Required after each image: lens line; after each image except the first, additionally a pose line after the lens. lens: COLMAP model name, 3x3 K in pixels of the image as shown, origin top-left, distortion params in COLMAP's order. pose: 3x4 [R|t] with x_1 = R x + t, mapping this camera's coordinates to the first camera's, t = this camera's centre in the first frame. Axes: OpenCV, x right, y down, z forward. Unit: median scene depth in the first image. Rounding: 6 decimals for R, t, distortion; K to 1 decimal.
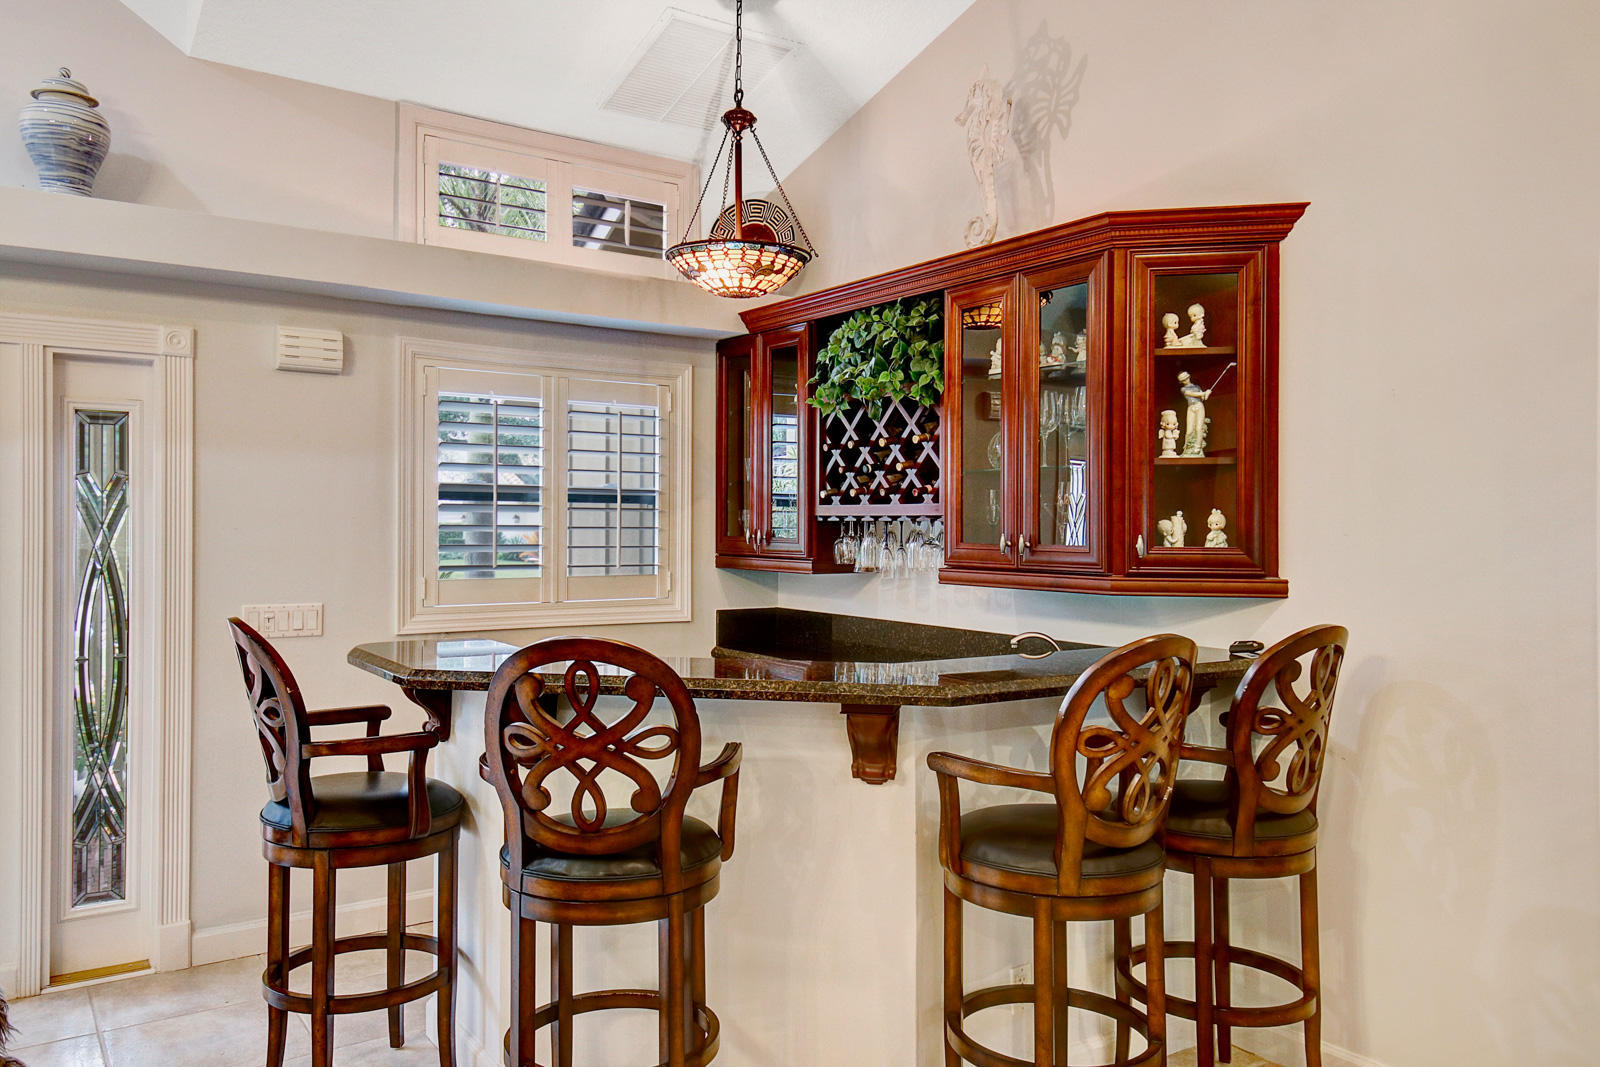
lens RADIAL K [[1180.4, 0, 800.0], [0, 1180.4, 533.5], [0, 0, 1]] dist [0.046122, -0.000738]
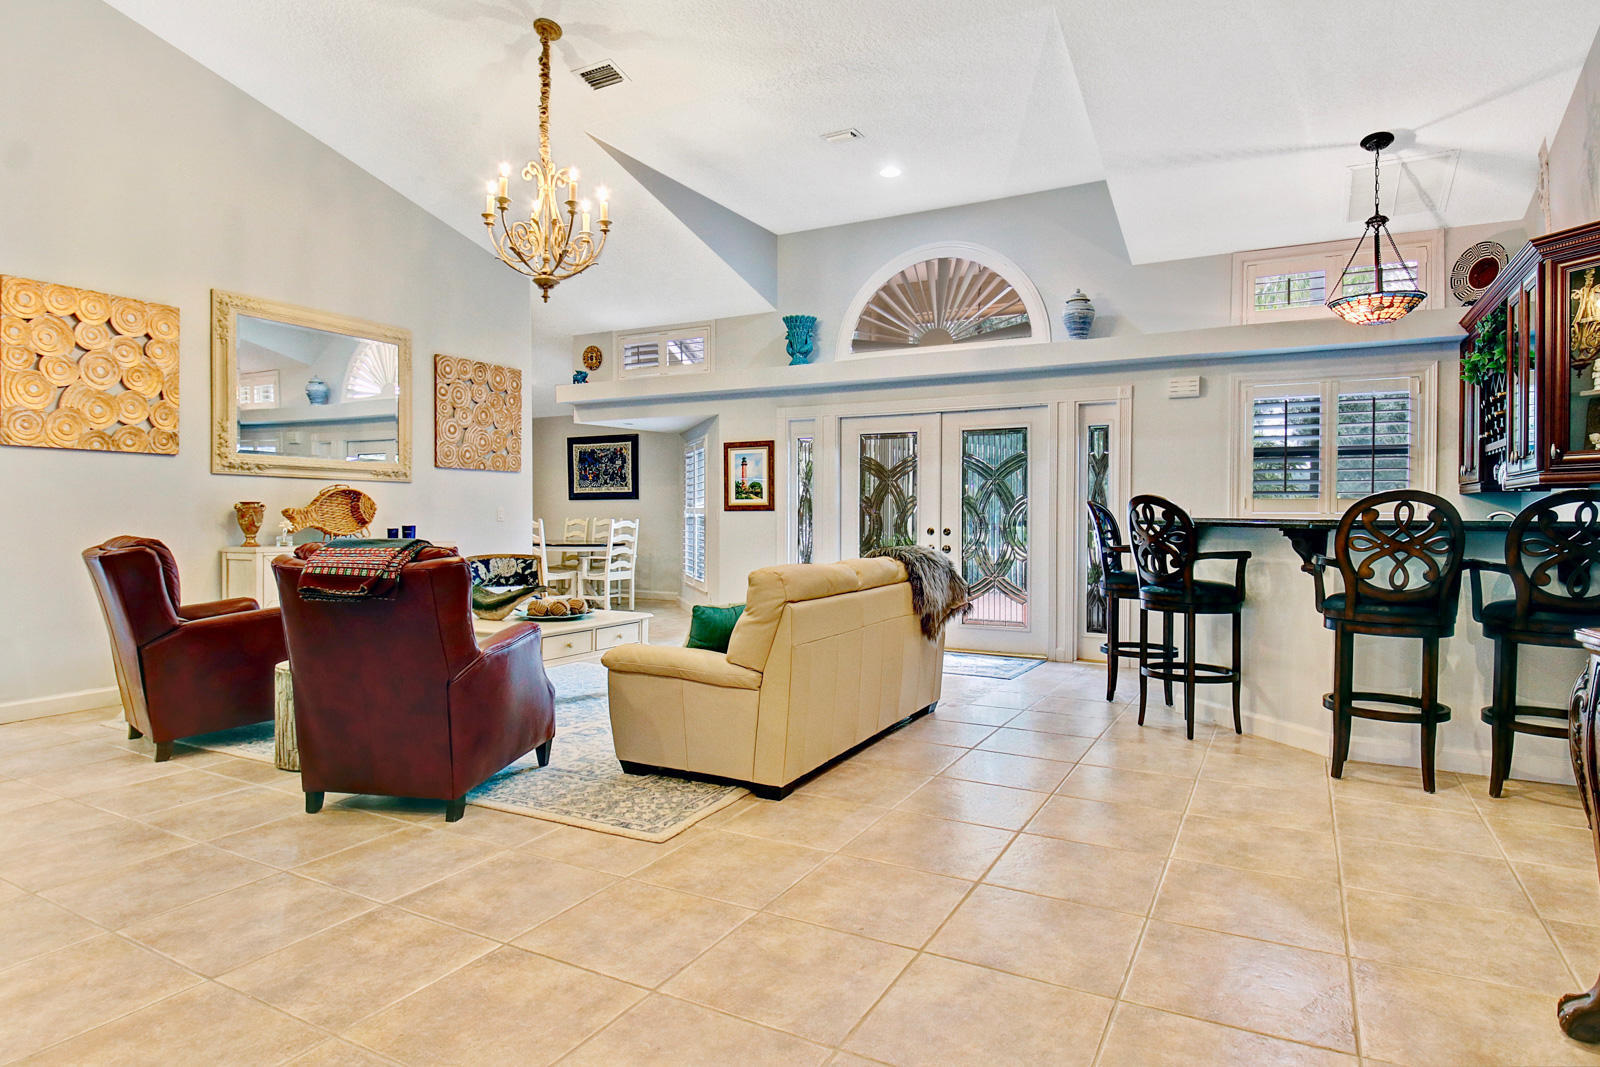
lens RADIAL K [[900.2, 0, 800.0], [0, 900.2, 533.5], [0, 0, 1]] dist [0.001791, -0.000807]
pose [[0.460326, 0.014379, -0.887634, 0.682762], [-0.007100, 0.999896, 0.012515, 0.086193], [0.887722, 0.000541, 0.460380, -0.317690]]
